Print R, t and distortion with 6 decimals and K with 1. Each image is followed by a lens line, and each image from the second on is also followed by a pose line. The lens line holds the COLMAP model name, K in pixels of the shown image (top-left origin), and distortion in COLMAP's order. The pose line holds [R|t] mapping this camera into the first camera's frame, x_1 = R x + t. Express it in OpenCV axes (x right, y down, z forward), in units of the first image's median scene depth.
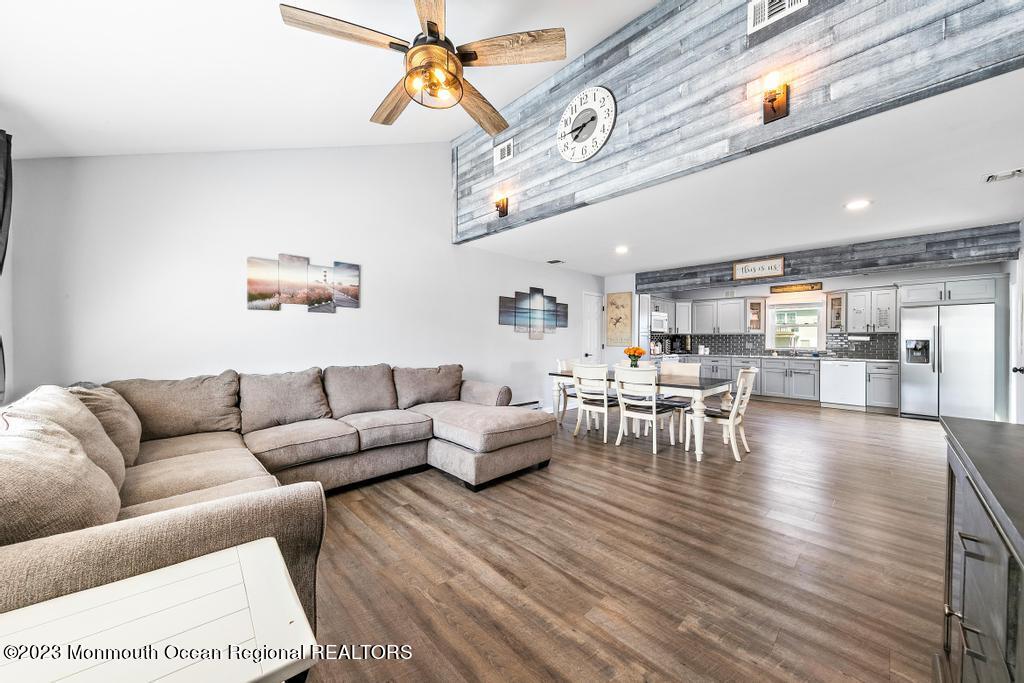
lens RADIAL K [[373.4, 0, 503.3], [0, 373.4, 345.0], [0, 0, 1]] dist [-0.000130, -0.000055]
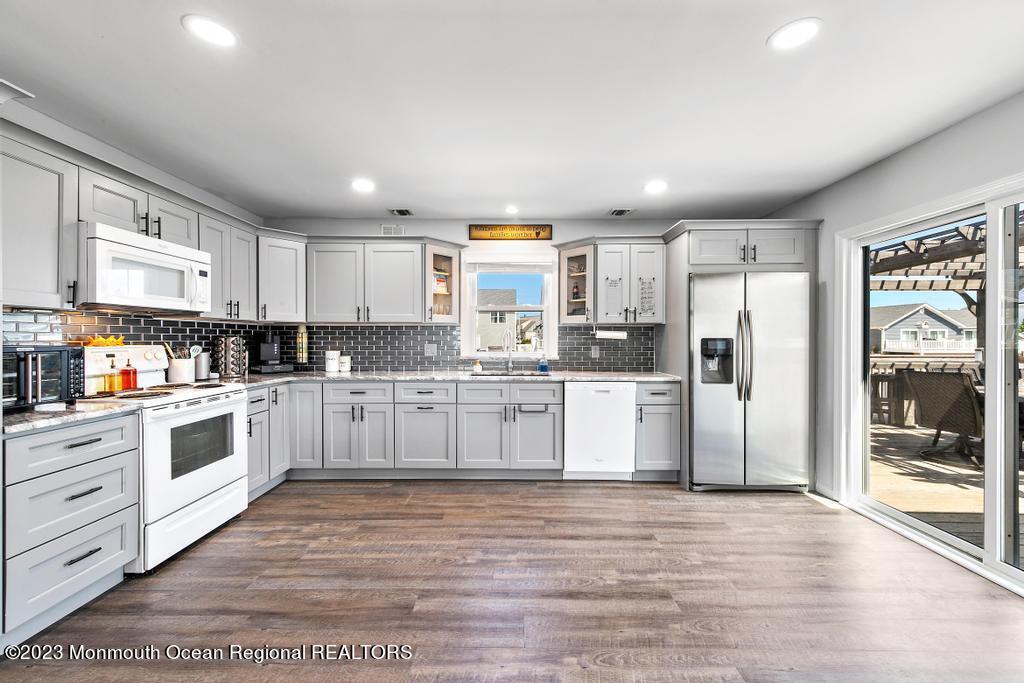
lens RADIAL K [[412.2, 0, 512.9], [0, 412.2, 341.5], [0, 0, 1]] dist [-0.001858, -0.000044]
pose [[0.705679, -0.006309, 0.708504, 0.388208], [0.009238, 0.999957, -0.000296, -0.008166], [-0.708472, 0.006754, 0.705707, 0.599071]]
